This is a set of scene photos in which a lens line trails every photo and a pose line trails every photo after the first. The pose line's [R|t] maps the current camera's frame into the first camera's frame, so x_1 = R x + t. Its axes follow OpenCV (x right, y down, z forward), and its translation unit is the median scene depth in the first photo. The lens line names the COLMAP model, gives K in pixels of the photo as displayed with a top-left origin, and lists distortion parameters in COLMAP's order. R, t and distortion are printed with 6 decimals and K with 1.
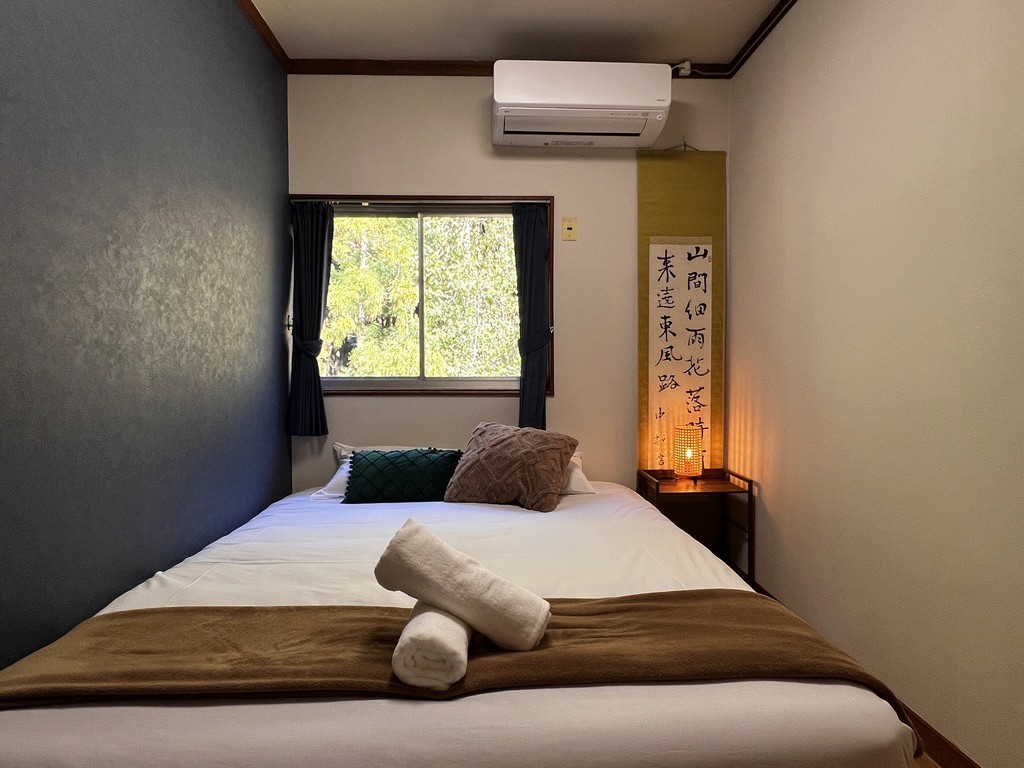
lens RADIAL K [[591.7, 0, 511.7], [0, 591.7, 381.2], [0, 0, 1]] dist [0.002403, 0.000370]
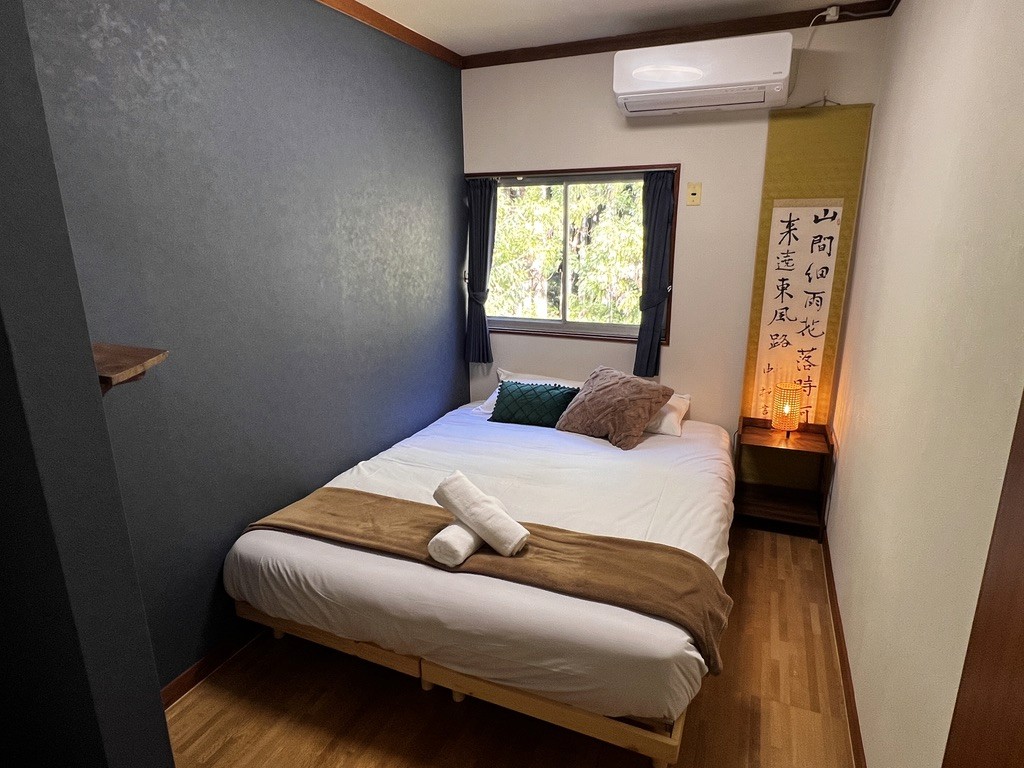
lens RADIAL K [[591.7, 0, 512.1], [0, 591.7, 383.6], [0, 0, 1]] dist [0.002403, 0.000370]
pose [[0.907002, 0.105710, -0.407642, 0.280460], [-0.005613, 0.970931, 0.239292, -0.183139], [0.421088, -0.214751, 0.881230, -0.168333]]
